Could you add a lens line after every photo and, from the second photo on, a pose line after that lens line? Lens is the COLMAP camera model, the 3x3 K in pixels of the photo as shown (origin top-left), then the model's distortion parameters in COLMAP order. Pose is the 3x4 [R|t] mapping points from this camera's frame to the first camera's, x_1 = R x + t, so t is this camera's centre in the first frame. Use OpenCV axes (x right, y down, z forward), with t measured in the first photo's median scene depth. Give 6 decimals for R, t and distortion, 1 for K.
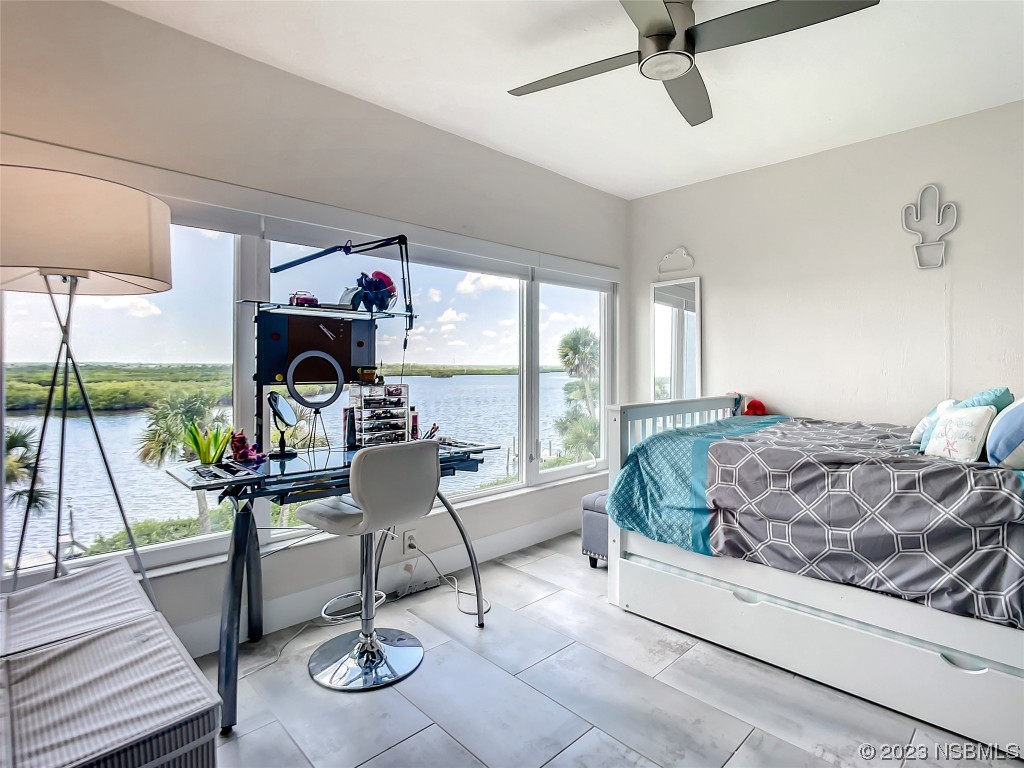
lens RADIAL K [[544.4, 0, 507.2], [0, 544.4, 365.8], [0, 0, 1]] dist [-0.009861, 0.000586]
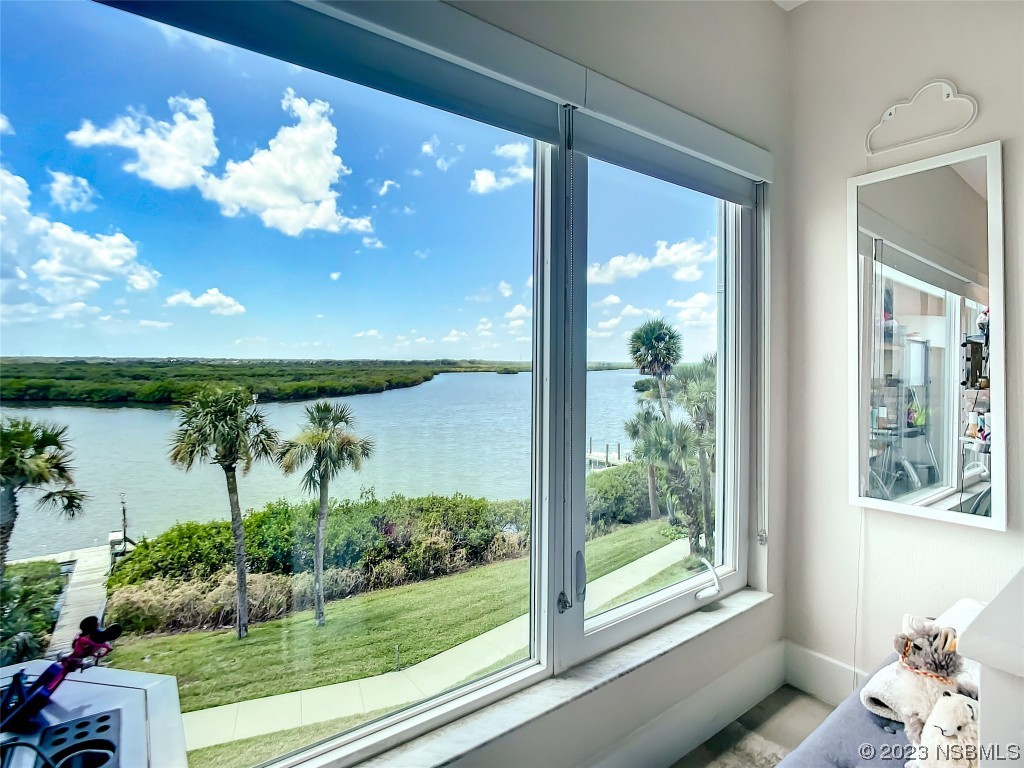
lens RADIAL K [[514.2, 0, 511.2], [0, 514.2, 370.9], [0, 0, 1]] dist [-0.033988, 0.001155]
pose [[0.991532, 0.005920, -0.129728, 0.017300], [-0.003645, 0.999836, 0.017764, -0.000922], [0.129812, -0.017141, 0.991390, 0.199786]]
